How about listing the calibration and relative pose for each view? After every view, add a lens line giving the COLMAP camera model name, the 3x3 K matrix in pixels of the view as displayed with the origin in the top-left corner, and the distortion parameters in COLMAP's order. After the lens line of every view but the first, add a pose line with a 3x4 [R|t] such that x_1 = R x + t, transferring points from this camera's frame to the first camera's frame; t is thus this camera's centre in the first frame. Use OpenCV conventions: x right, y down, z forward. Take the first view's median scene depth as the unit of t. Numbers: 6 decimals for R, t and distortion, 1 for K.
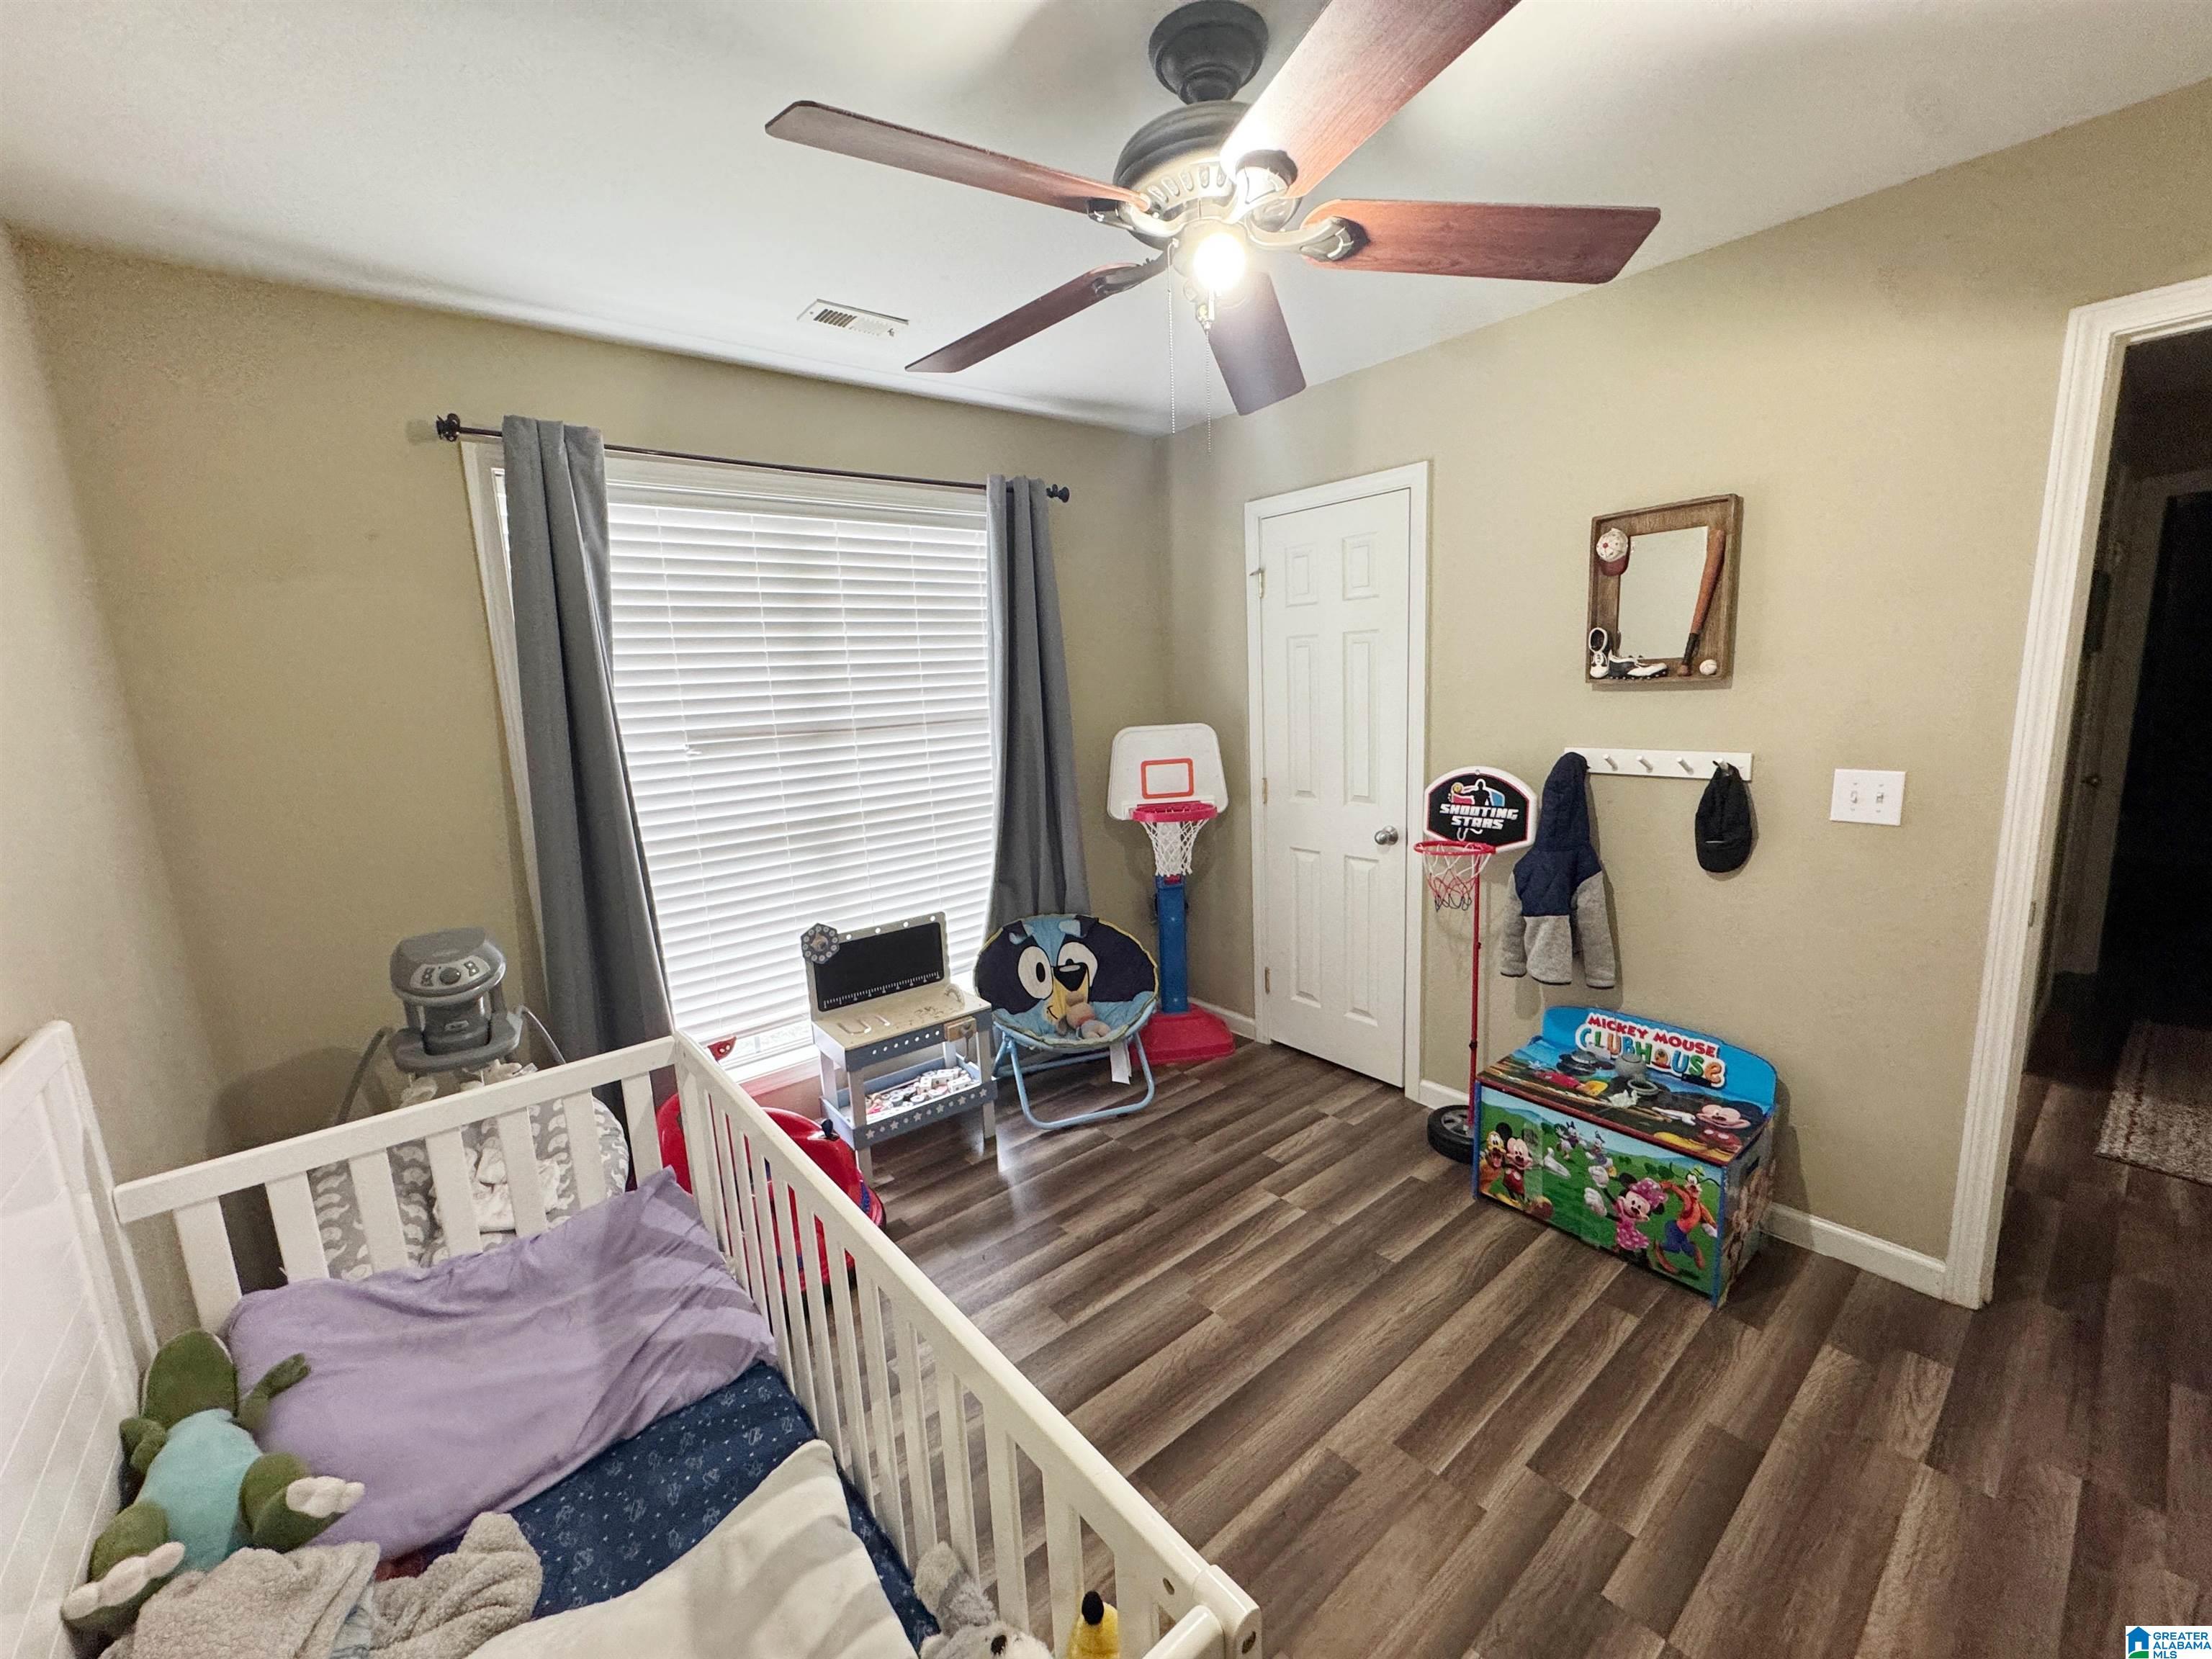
lens RADIAL K [[872.2, 0, 1090.2], [0, 872.2, 838.1], [0, 0, 1]] dist [-0.013505, -0.000021]
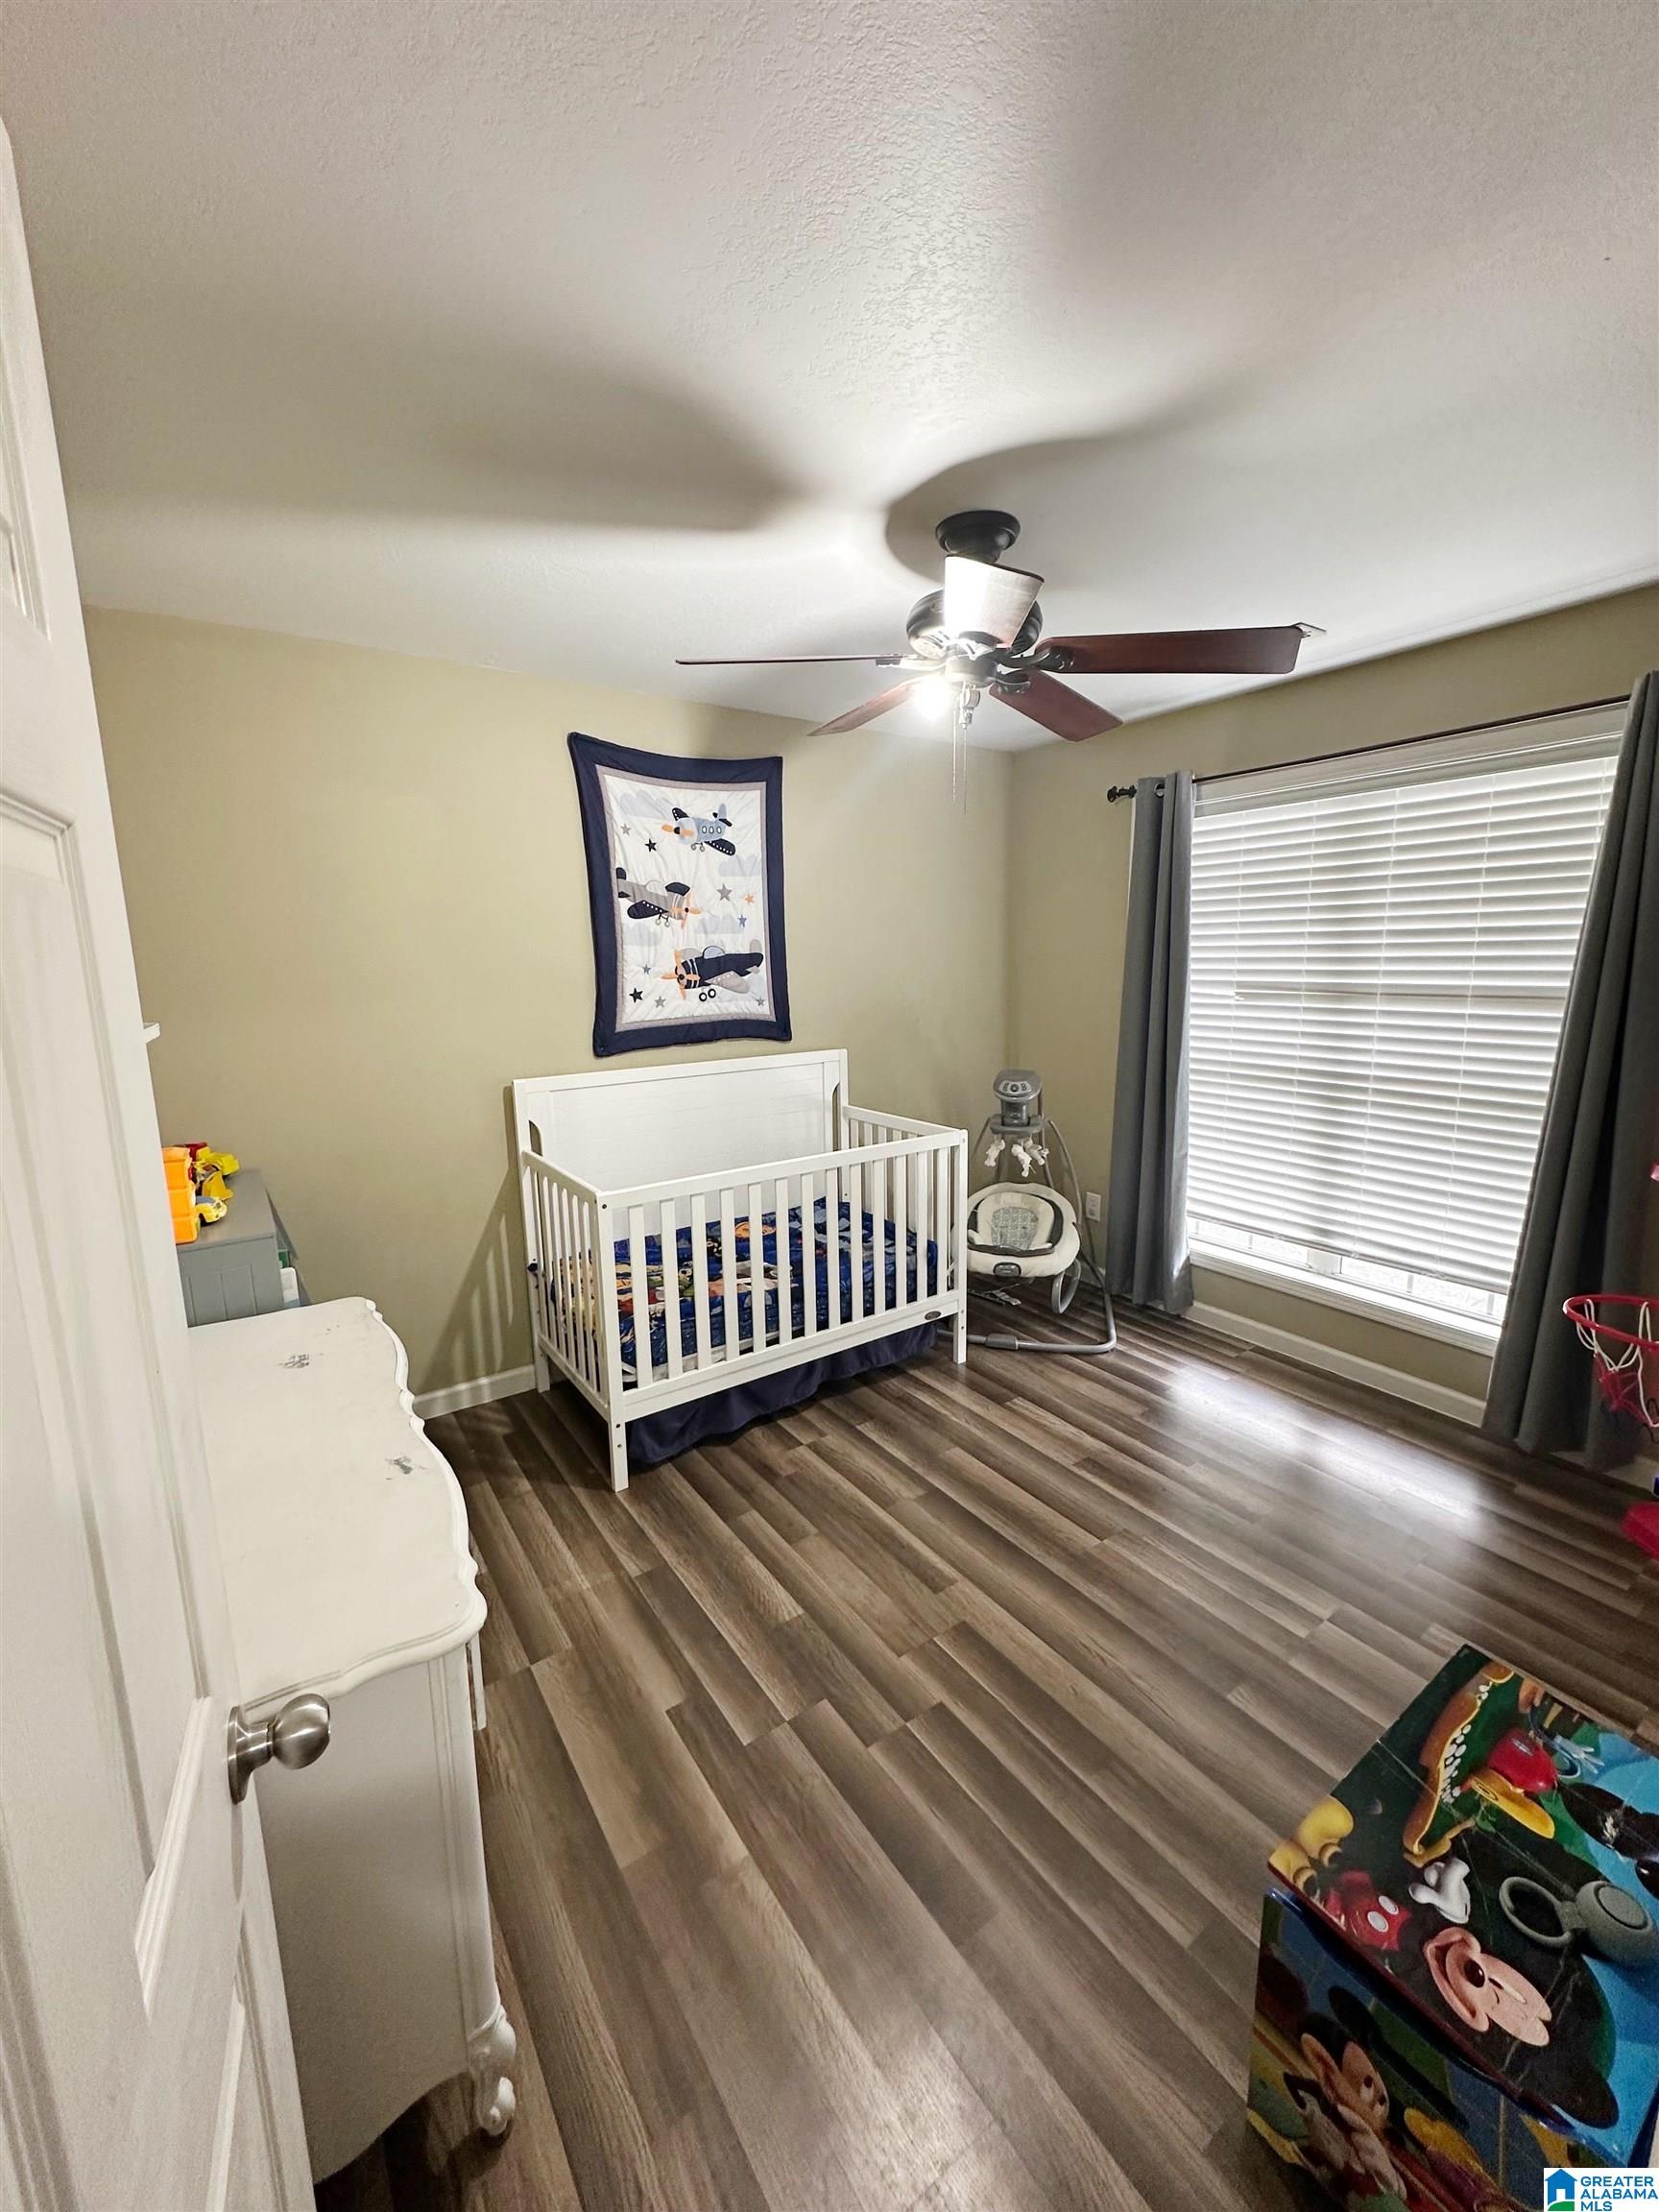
lens RADIAL K [[876.3, 0, 829.5], [0, 876.3, 1106.0], [0, 0, 1]] dist [-0.003375, -0.000115]
pose [[-0.073348, 0.215647, -0.973713, 1.139996], [-0.166790, 0.959940, 0.225160, -0.174868], [0.983261, 0.178920, -0.034442, 0.610657]]
